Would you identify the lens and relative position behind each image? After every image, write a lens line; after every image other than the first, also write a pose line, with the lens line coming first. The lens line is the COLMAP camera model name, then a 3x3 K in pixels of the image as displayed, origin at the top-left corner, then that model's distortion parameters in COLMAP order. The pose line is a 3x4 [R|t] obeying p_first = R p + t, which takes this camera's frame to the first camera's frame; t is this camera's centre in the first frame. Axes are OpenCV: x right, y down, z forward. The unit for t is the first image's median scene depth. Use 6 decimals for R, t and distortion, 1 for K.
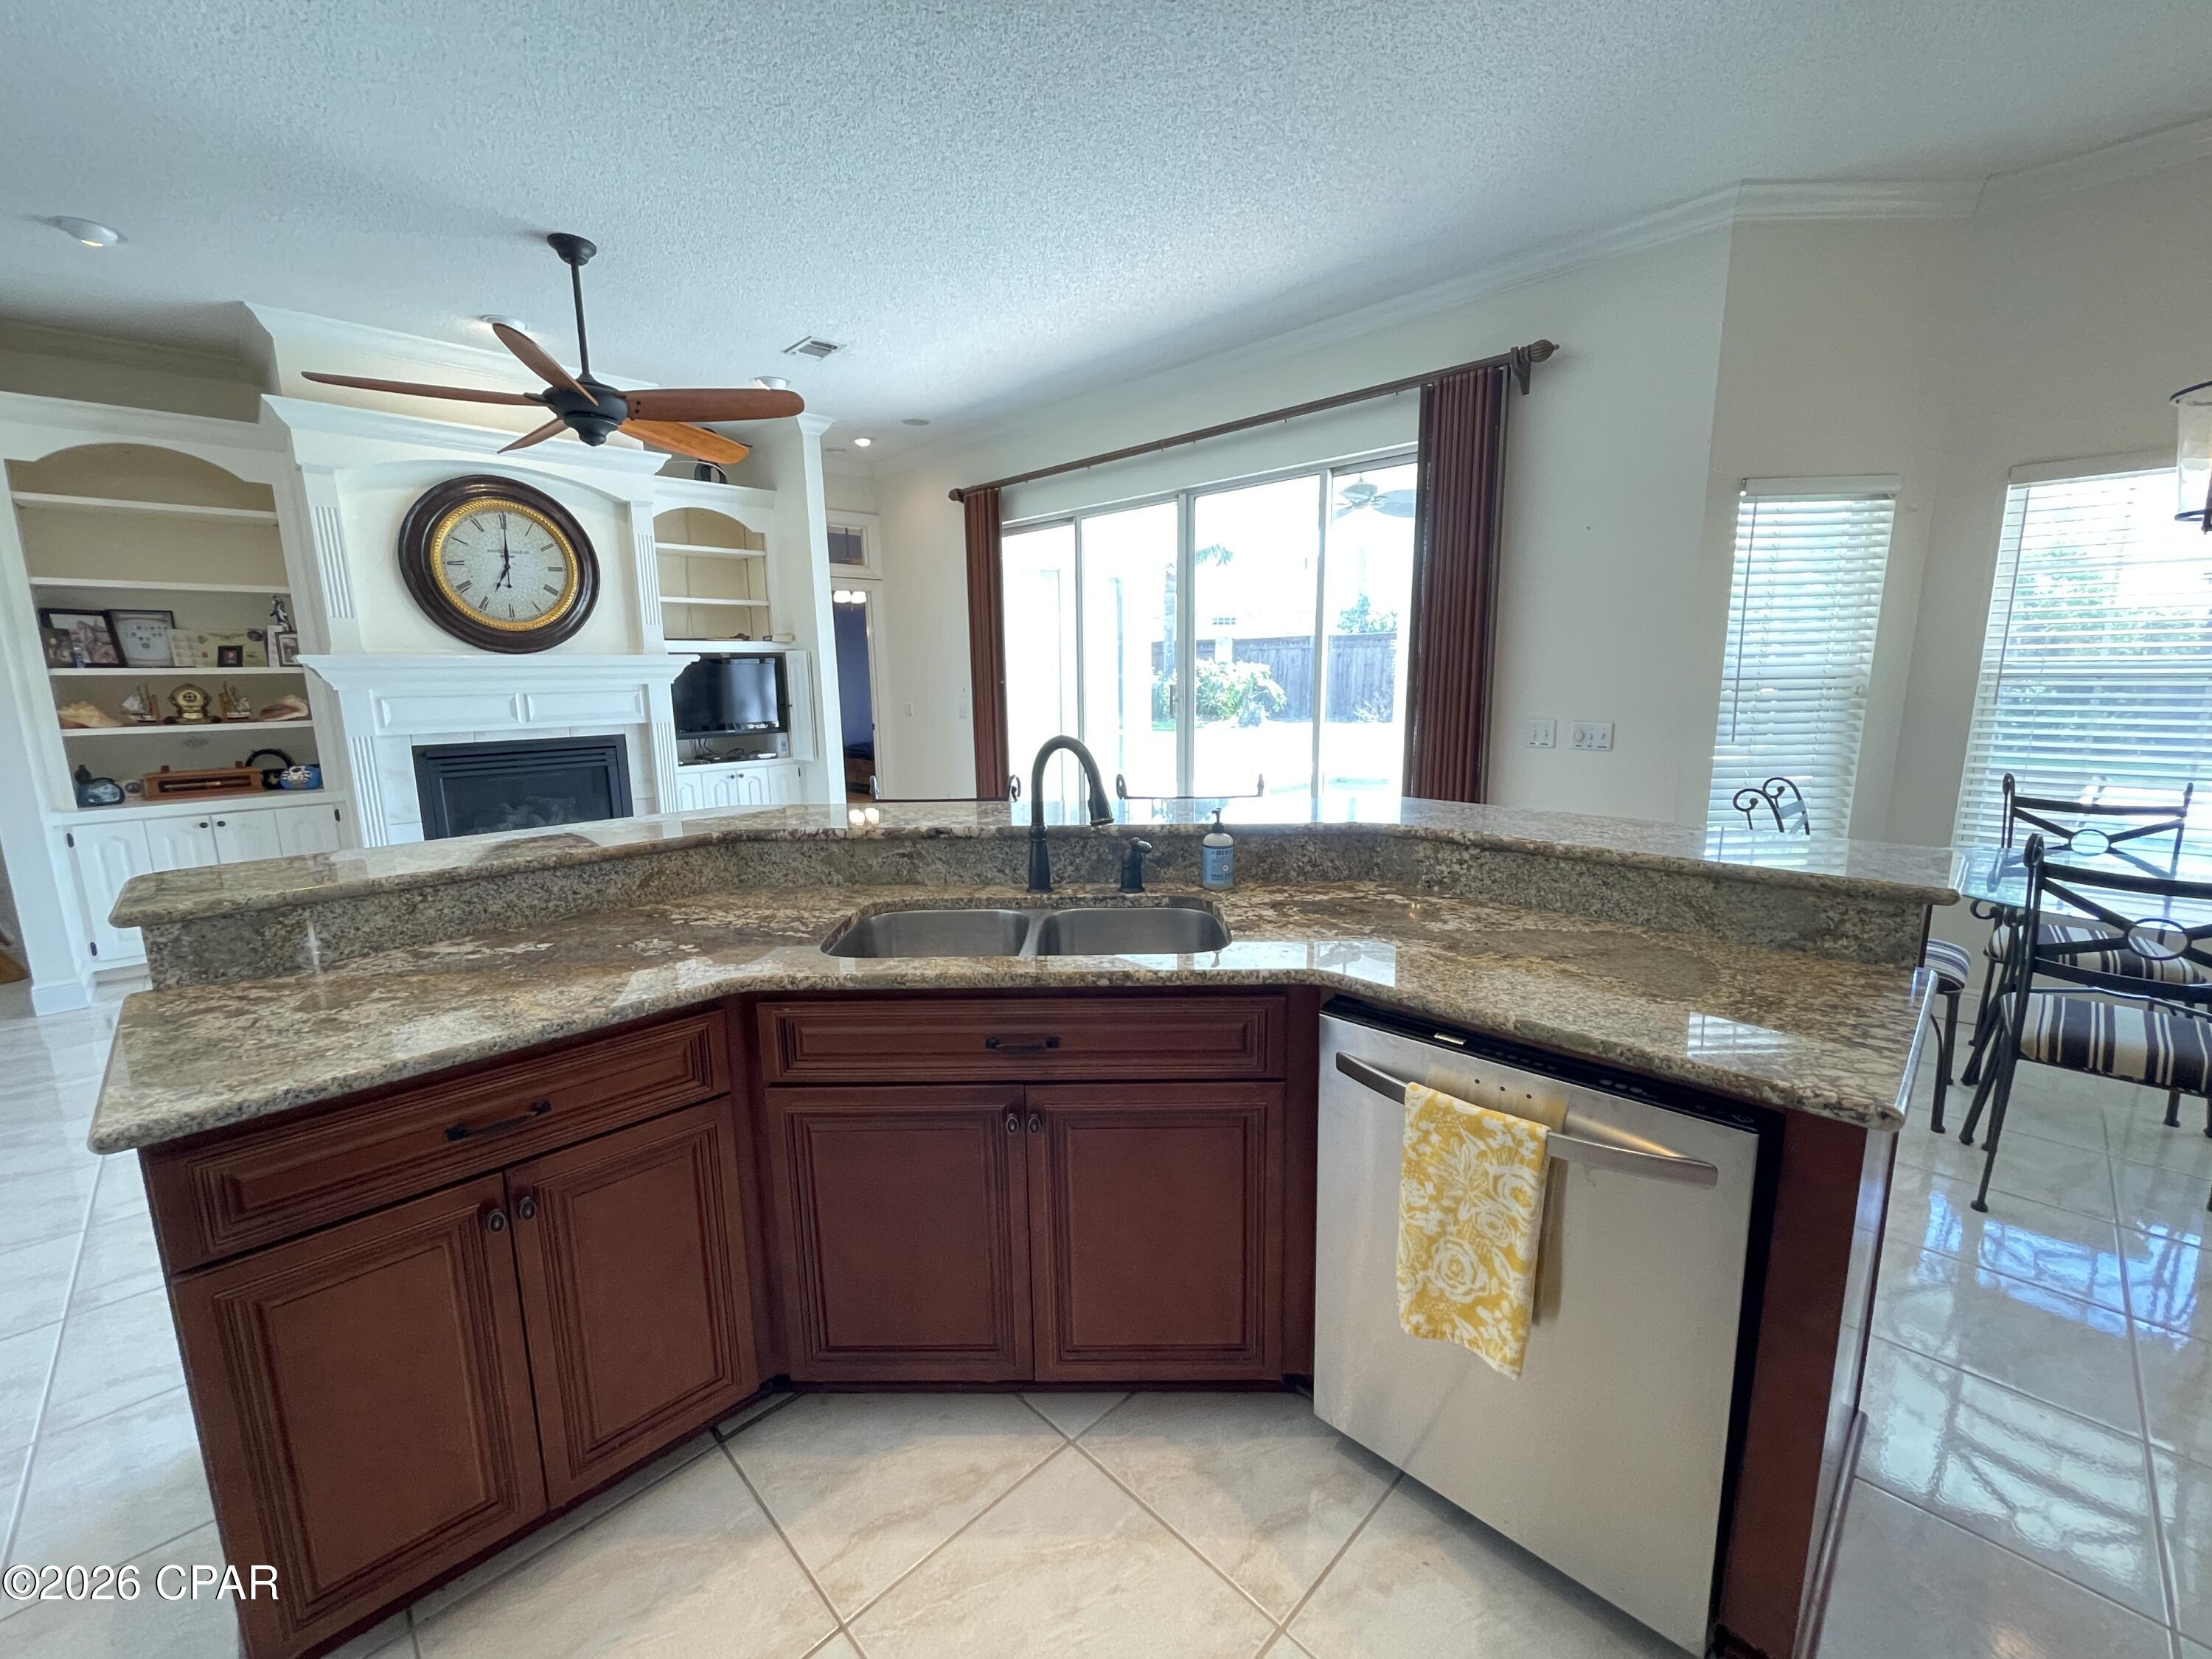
lens RADIAL K [[899.3, 0, 1101.7], [0, 899.3, 826.7], [0, 0, 1]] dist [-0.001927, 0.000727]
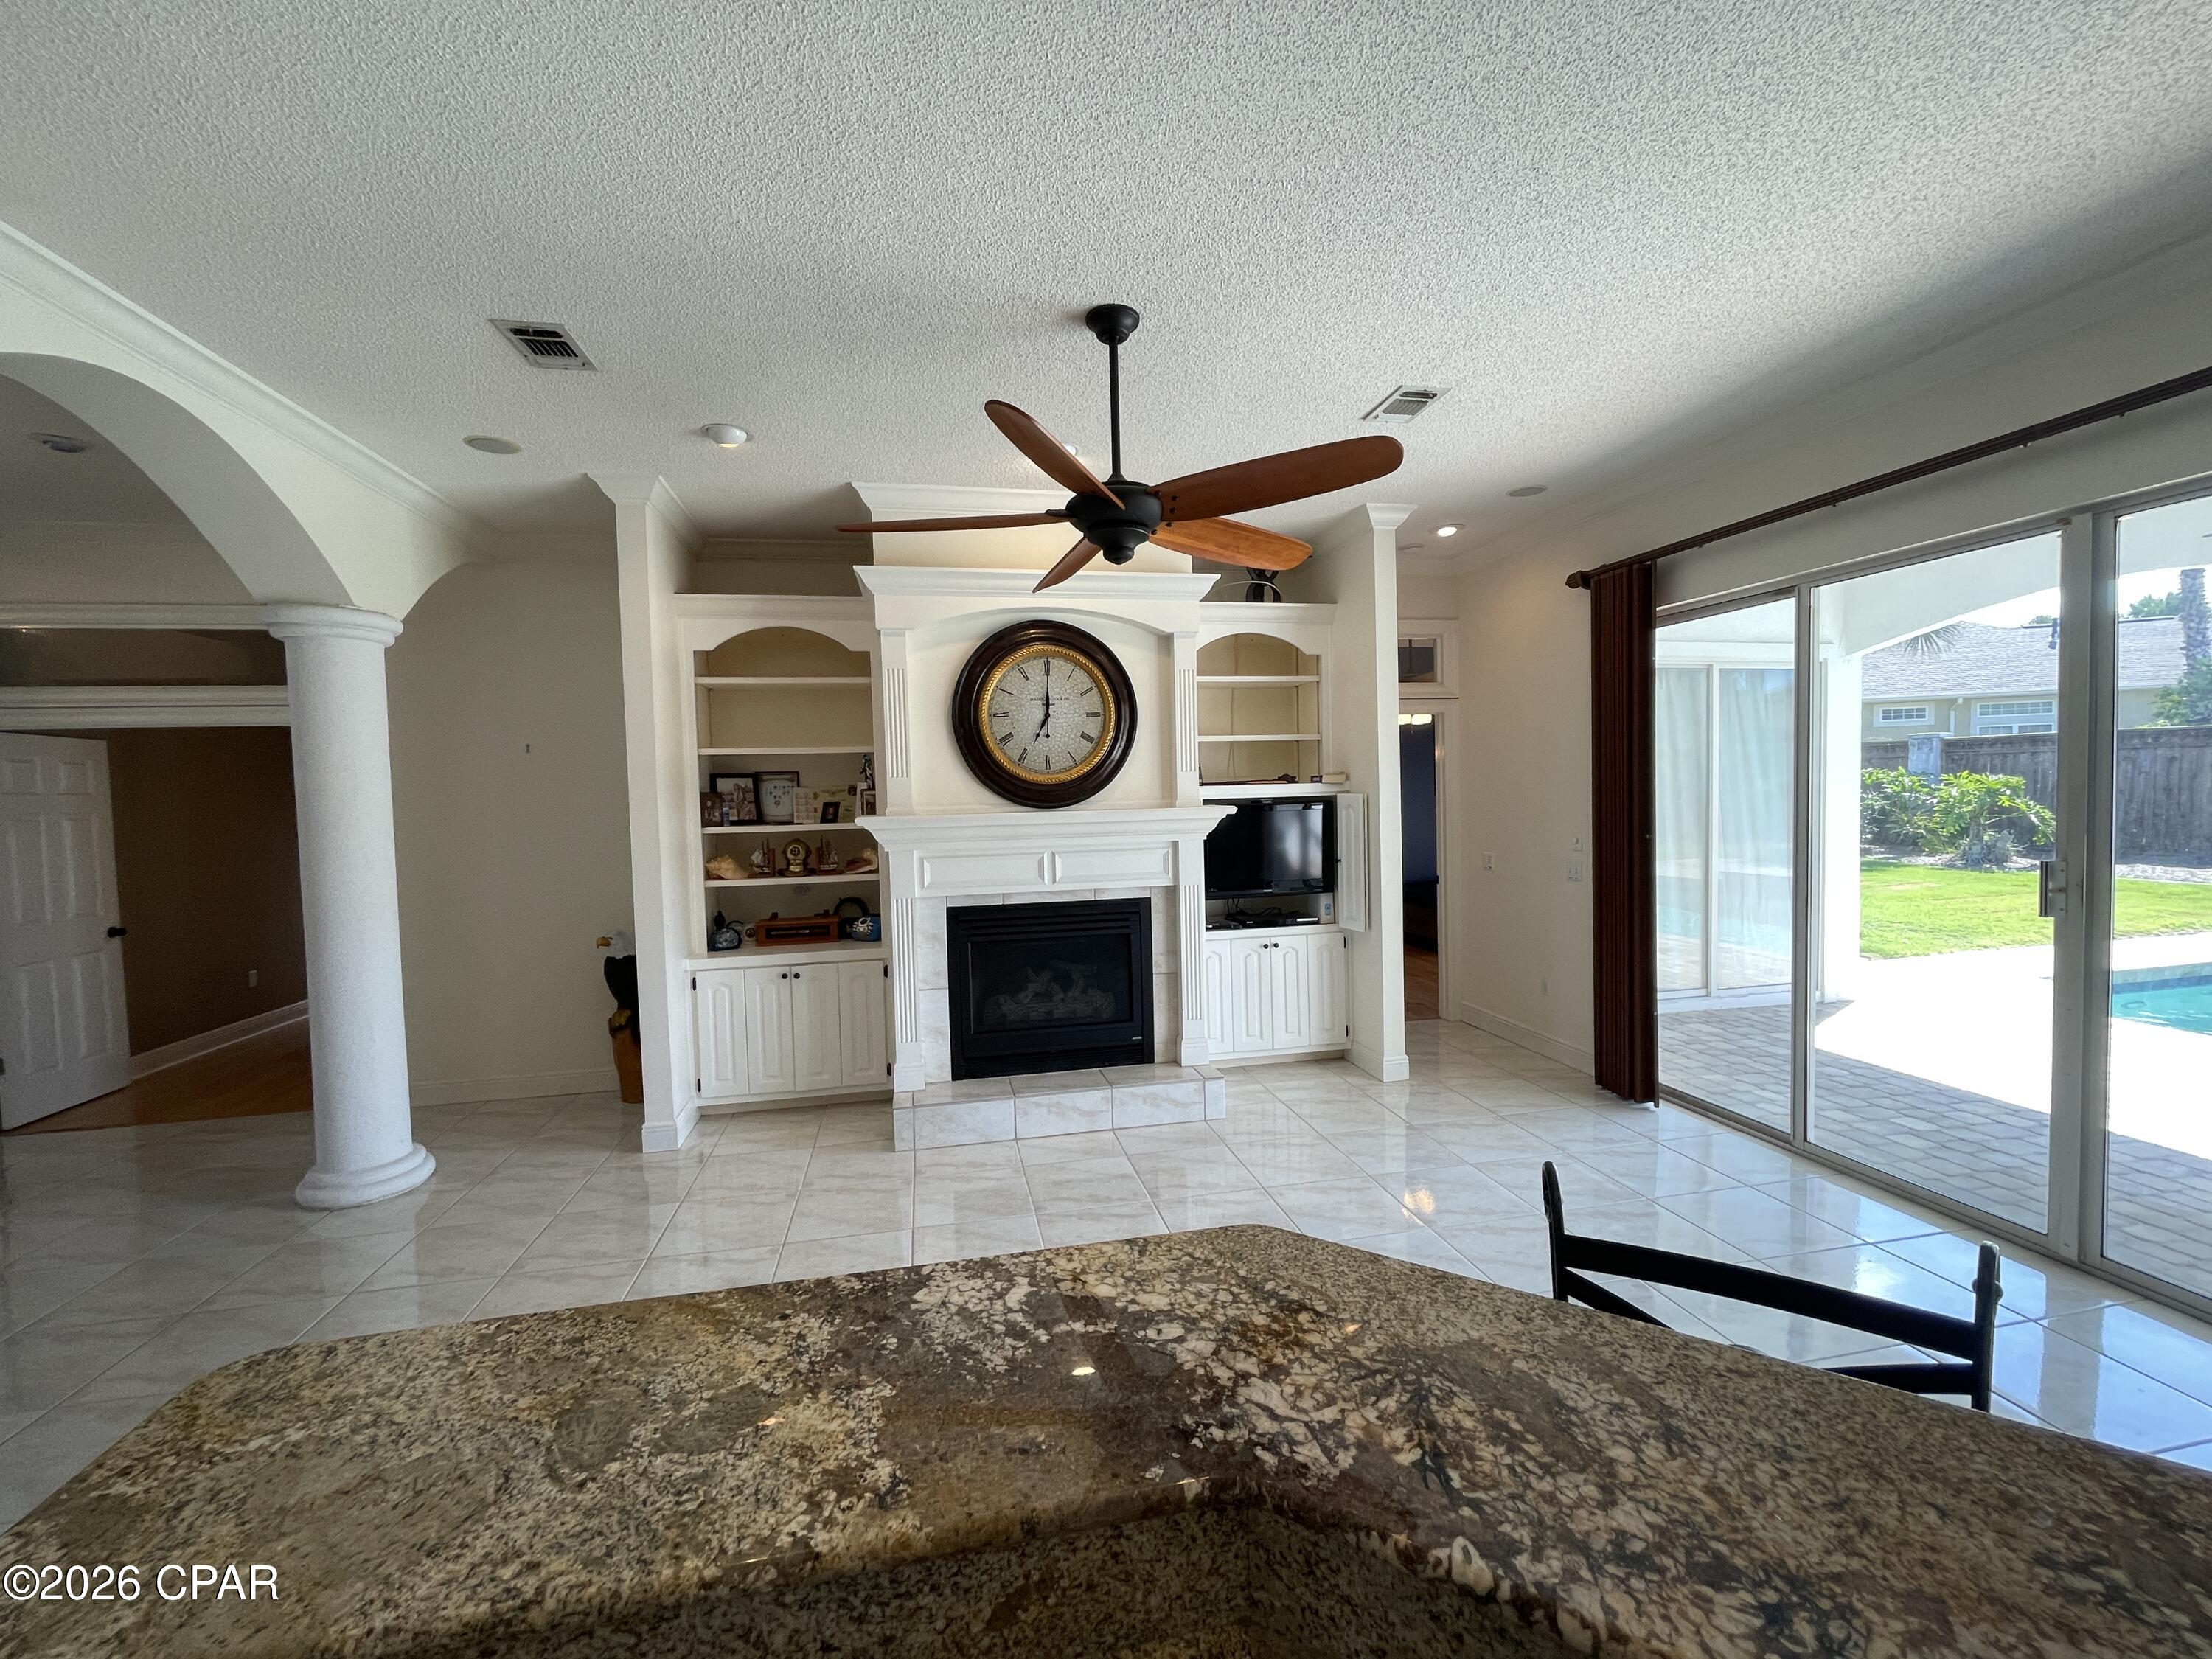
lens RADIAL K [[899.3, 0, 1101.7], [0, 899.3, 826.7], [0, 0, 1]] dist [-0.001927, 0.000727]
pose [[0.839223, 0.013454, -0.543620, -0.117342], [-0.078656, 0.992184, -0.096872, -0.093352], [0.538068, 0.124056, 0.833722, 0.283067]]
